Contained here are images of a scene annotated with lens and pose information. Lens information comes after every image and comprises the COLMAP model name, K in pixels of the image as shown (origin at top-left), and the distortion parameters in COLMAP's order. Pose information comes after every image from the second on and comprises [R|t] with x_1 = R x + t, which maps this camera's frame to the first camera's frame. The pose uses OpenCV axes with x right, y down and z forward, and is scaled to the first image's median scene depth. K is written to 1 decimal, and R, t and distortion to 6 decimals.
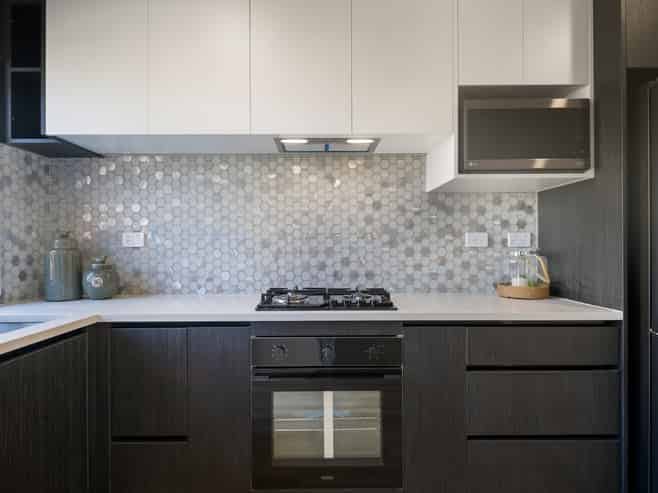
lens RADIAL K [[393.8, 0, 329.0], [0, 393.8, 246.5], [0, 0, 1]] dist [0.041164, -0.038701]
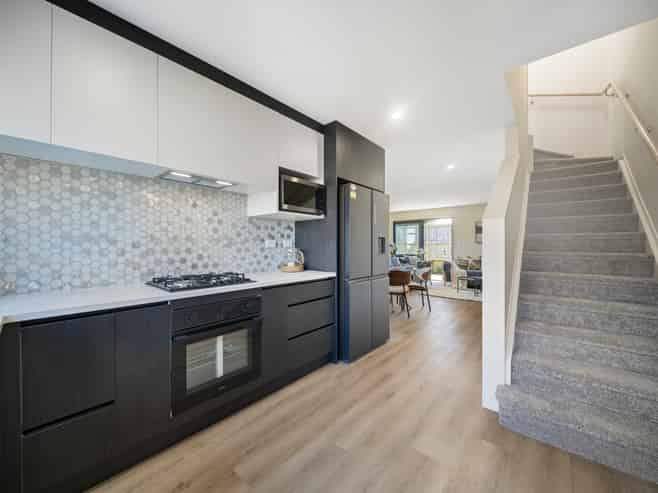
lens RADIAL K [[251.7, 0, 329.0], [0, 251.7, 246.5], [0, 0, 1]] dist [-0.000969, -0.000135]
pose [[0.661001, 0.001468, 0.750384, -0.358759], [0.000970, 0.999996, -0.002811, 0.000665], [-0.750385, 0.002586, 0.660996, -0.015528]]
